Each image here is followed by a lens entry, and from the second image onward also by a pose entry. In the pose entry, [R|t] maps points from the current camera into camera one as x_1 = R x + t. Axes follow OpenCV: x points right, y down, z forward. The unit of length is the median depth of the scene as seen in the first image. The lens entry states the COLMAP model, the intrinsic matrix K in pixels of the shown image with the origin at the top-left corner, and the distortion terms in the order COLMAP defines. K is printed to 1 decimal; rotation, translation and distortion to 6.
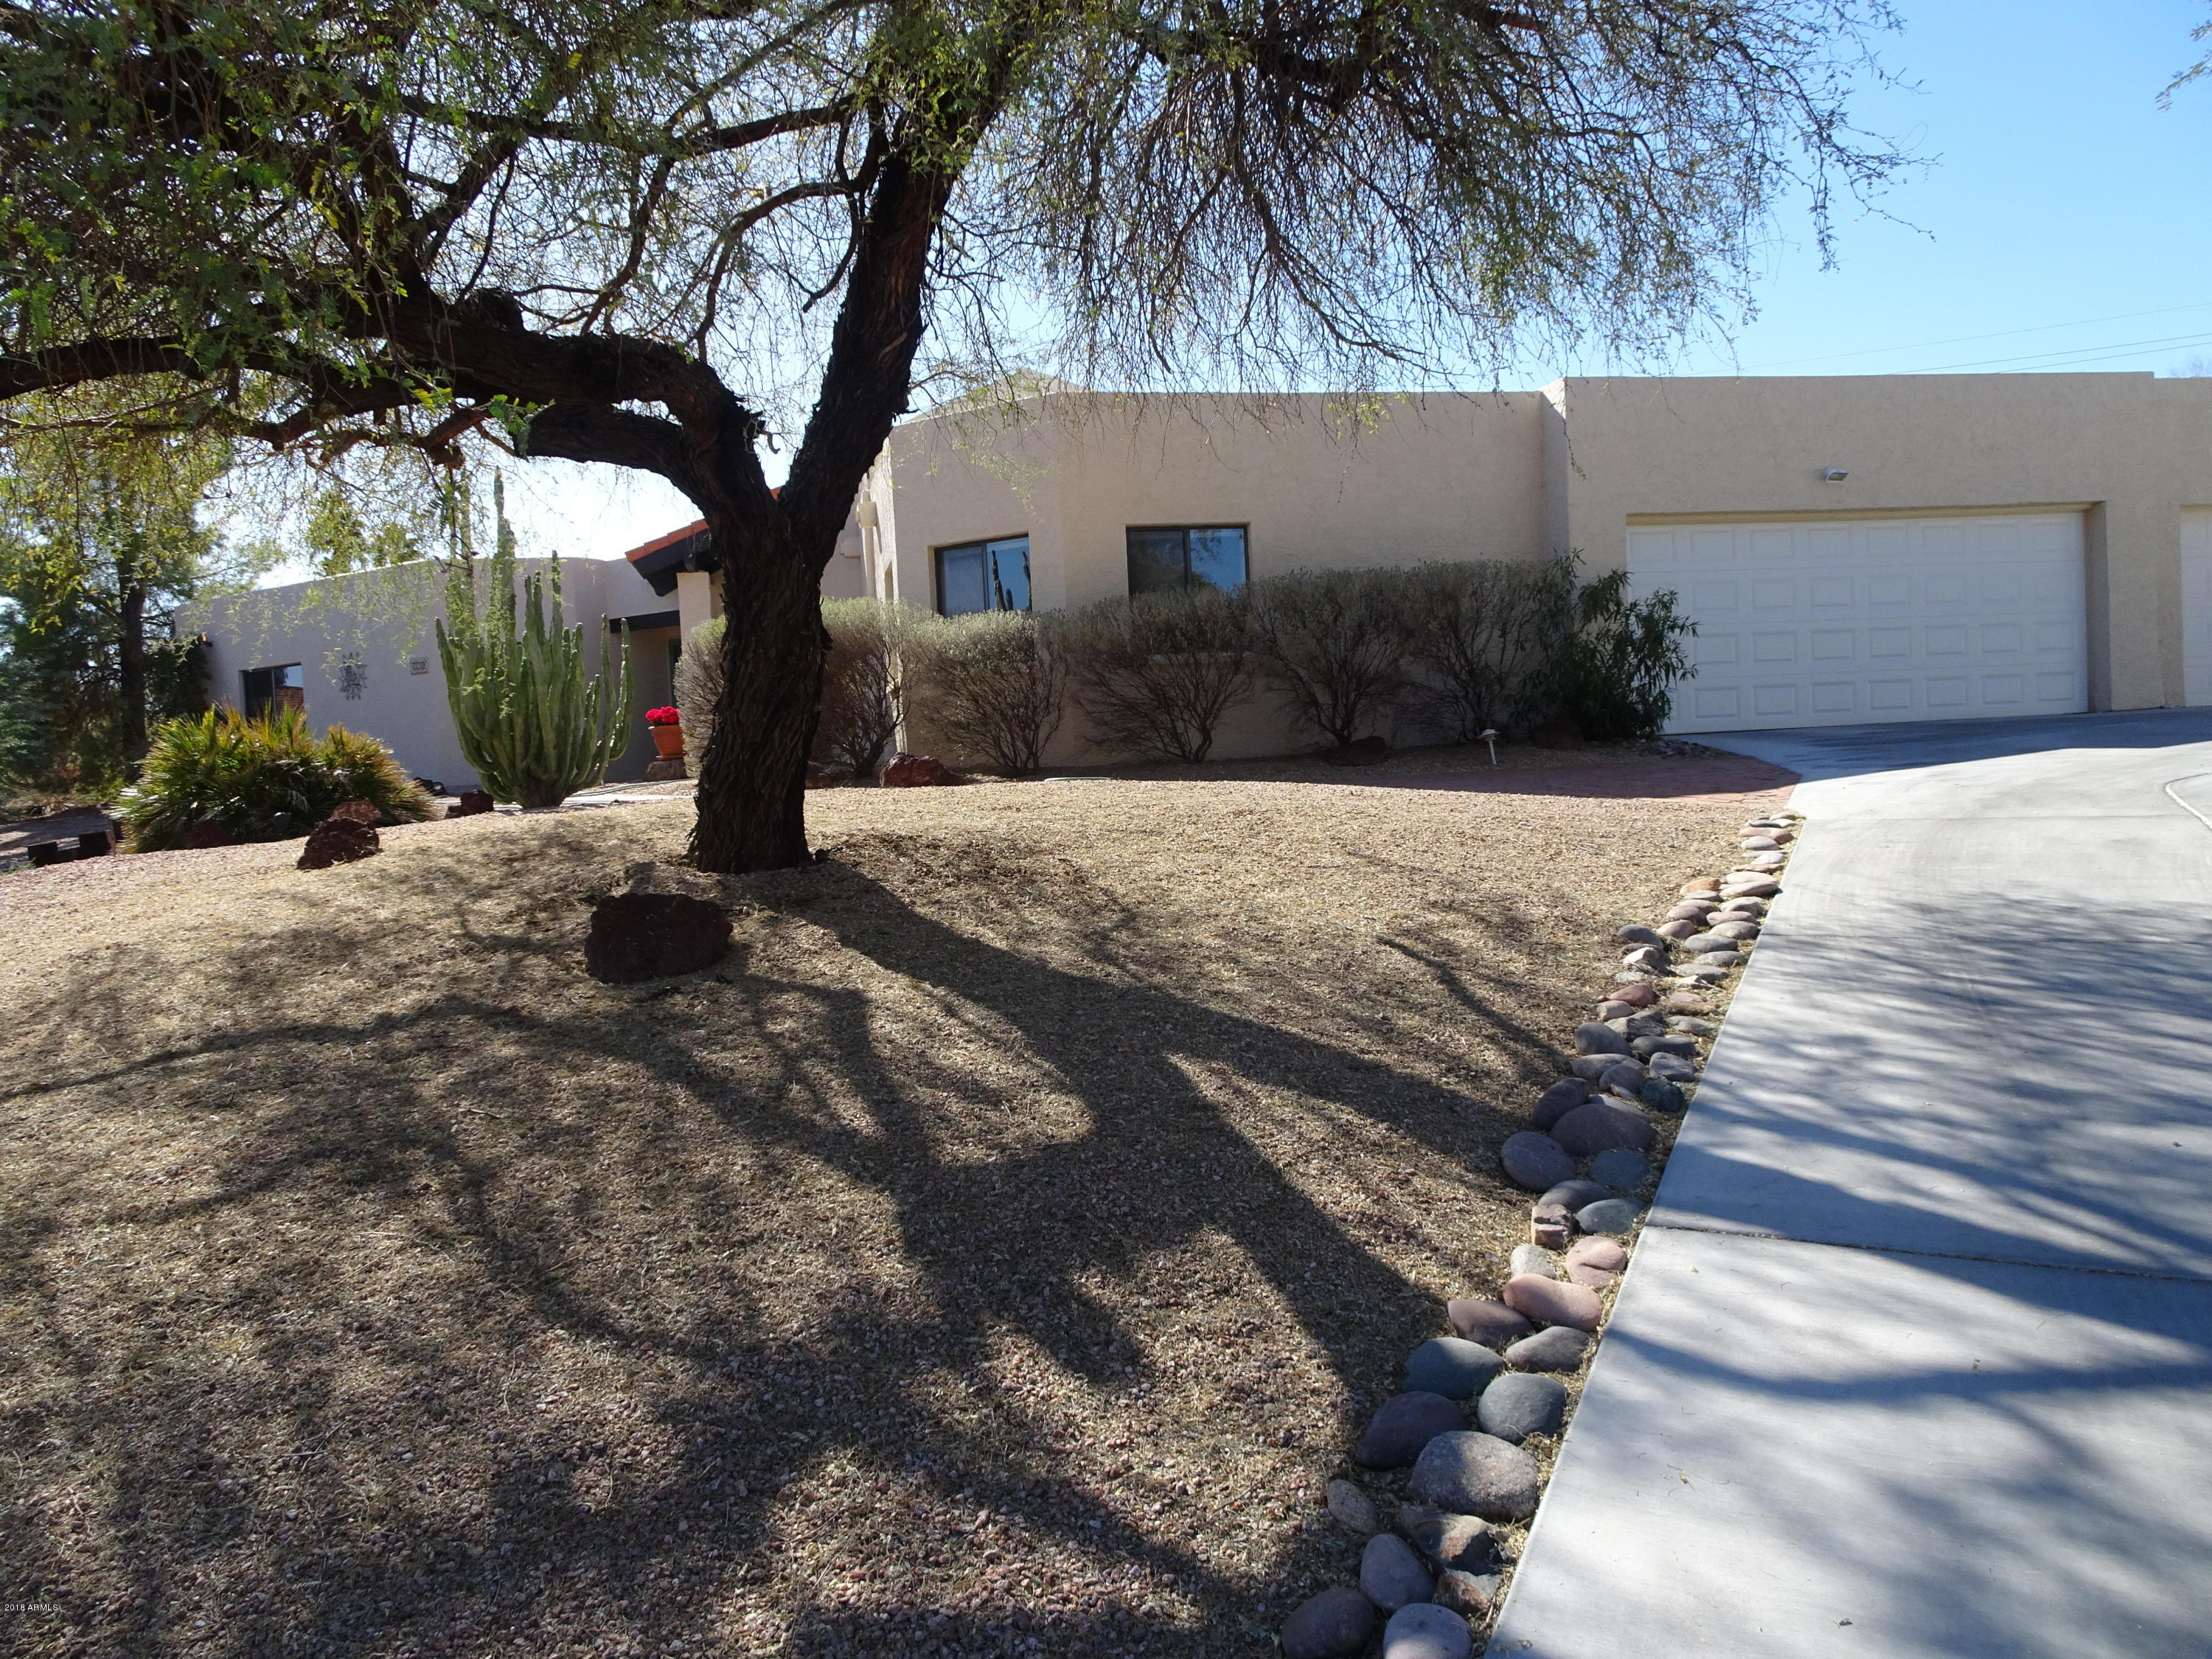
lens RADIAL K [[1579.0, 0, 1111.2], [0, 1579.0, 831.2], [0, 0, 1]] dist [0.008816, 0.008675]
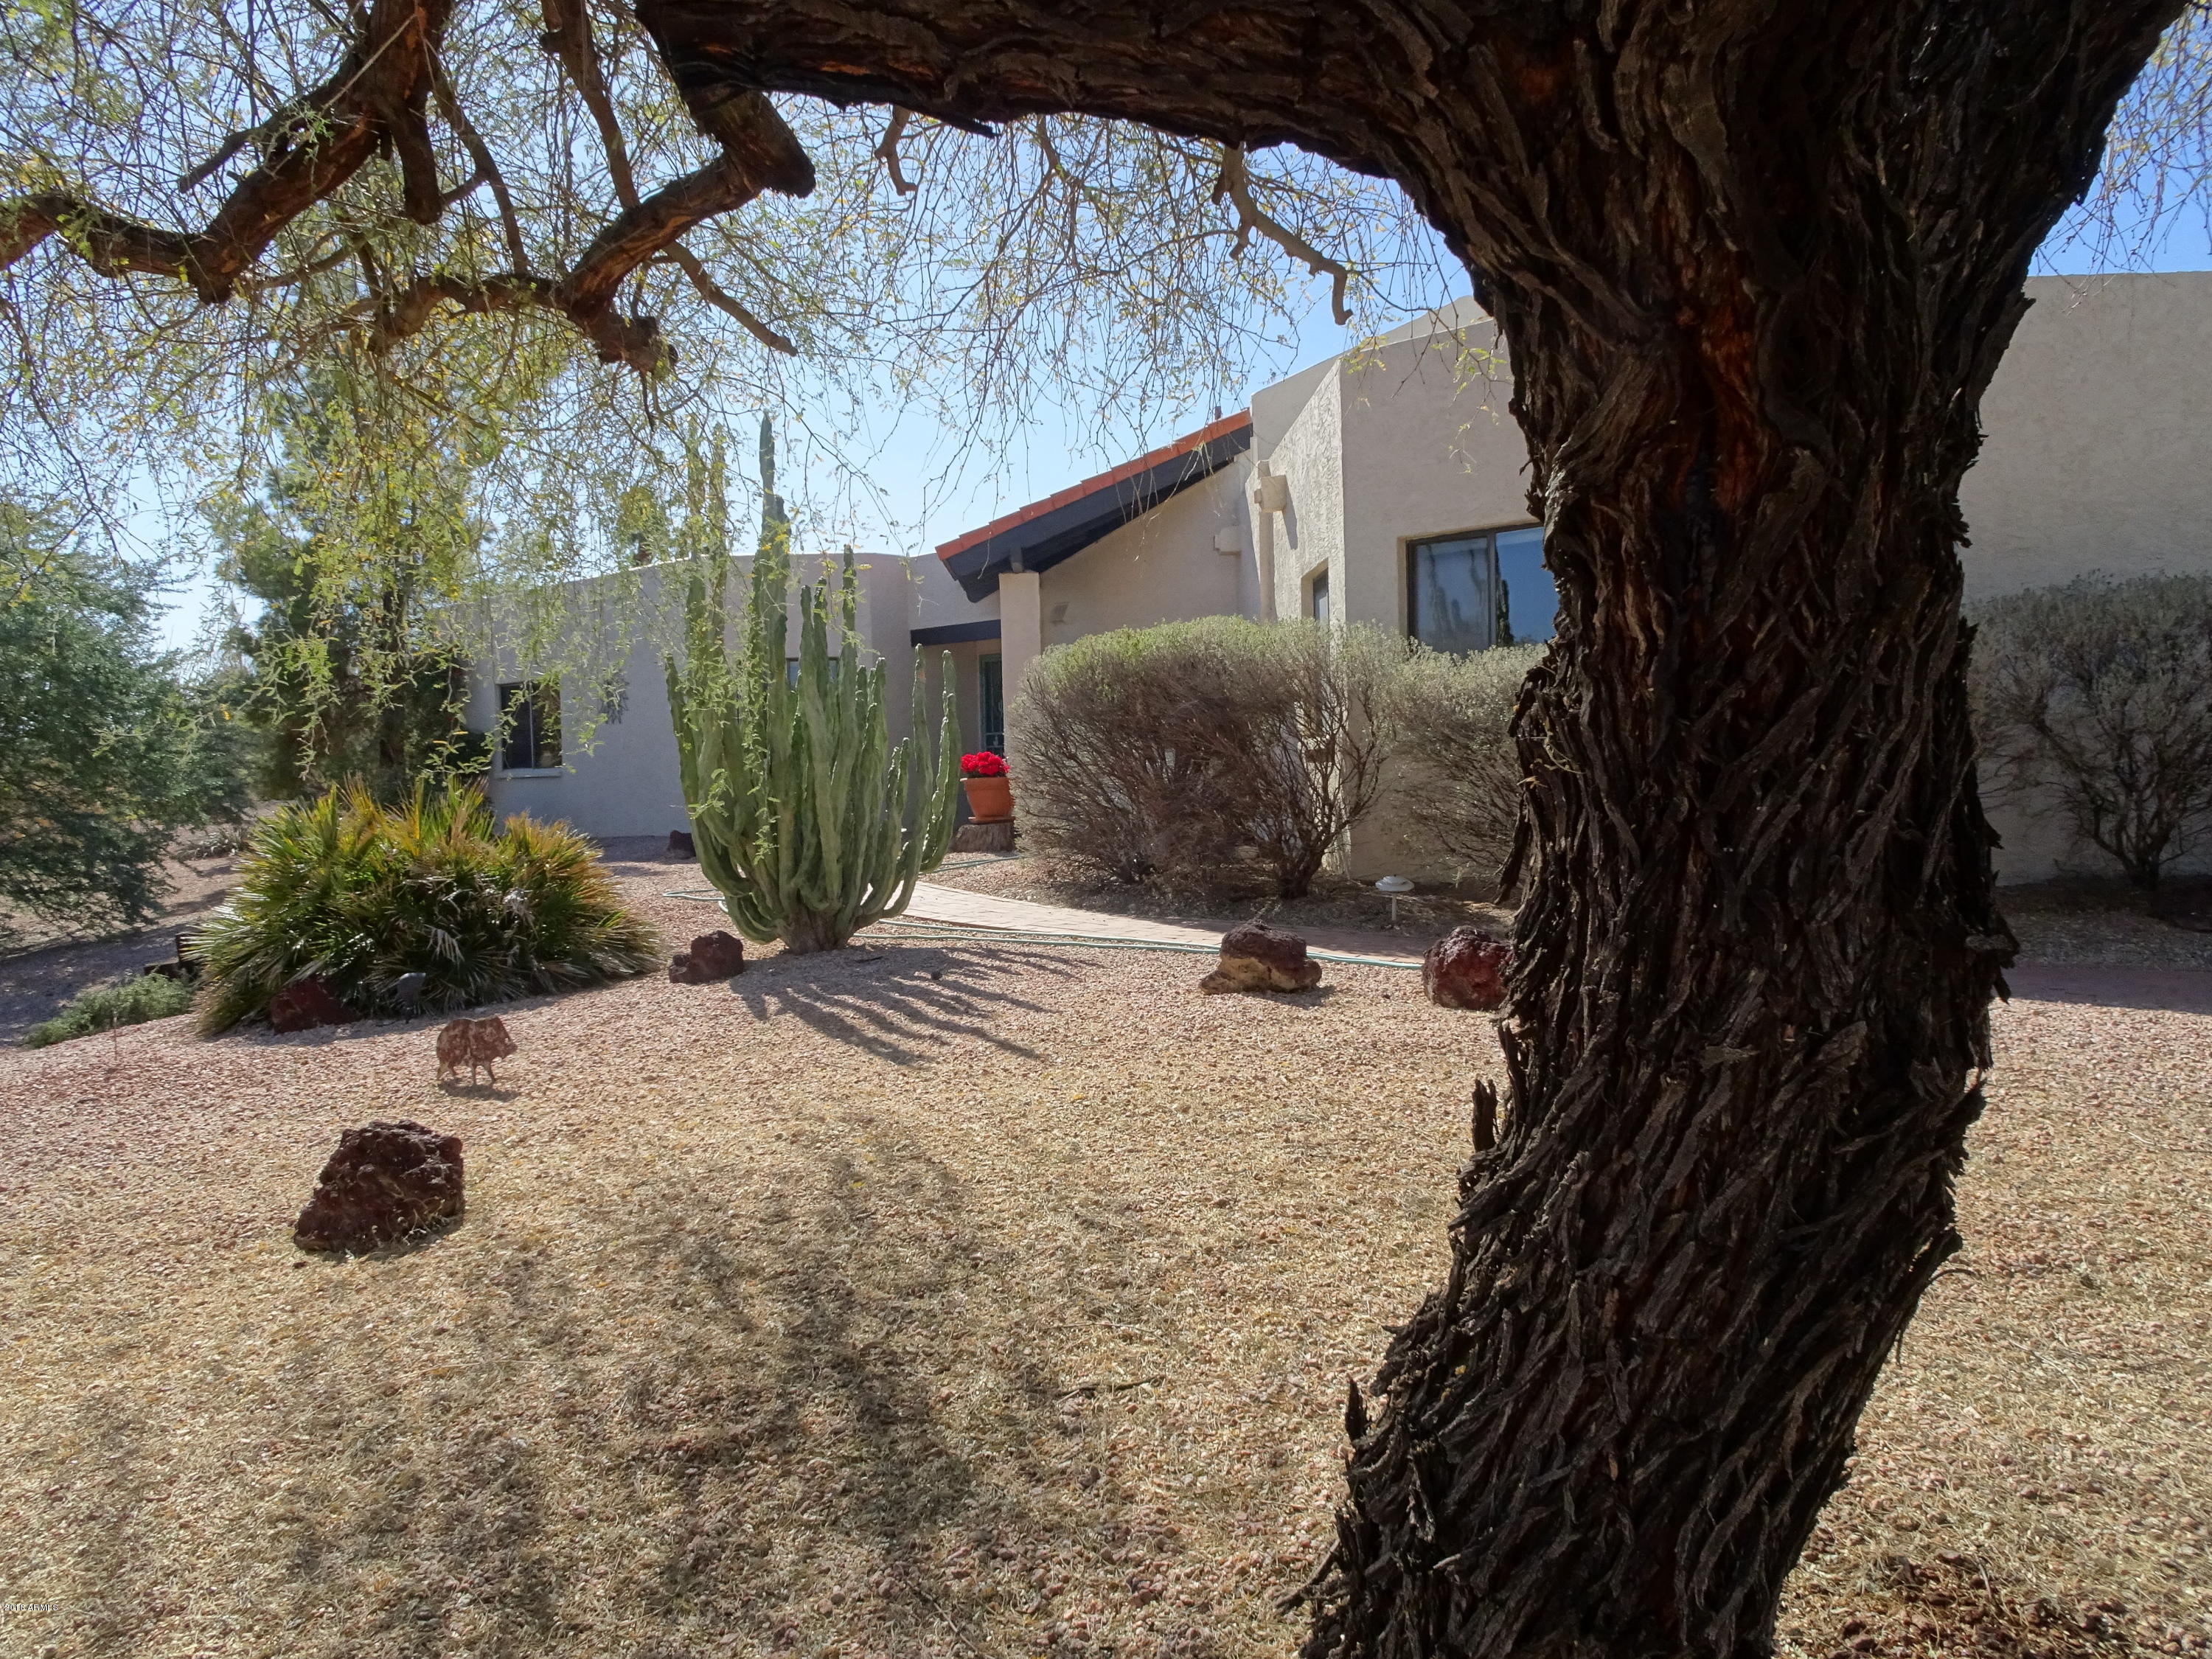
lens RADIAL K [[1579.0, 0, 1110.4], [0, 1579.0, 842.1], [0, 0, 1]] dist [0.008816, 0.008675]
pose [[0.985182, 0.031560, -0.168585, -0.117727], [-0.029648, 0.999464, 0.013848, -0.059995], [0.168932, -0.008645, 0.985590, 0.335166]]
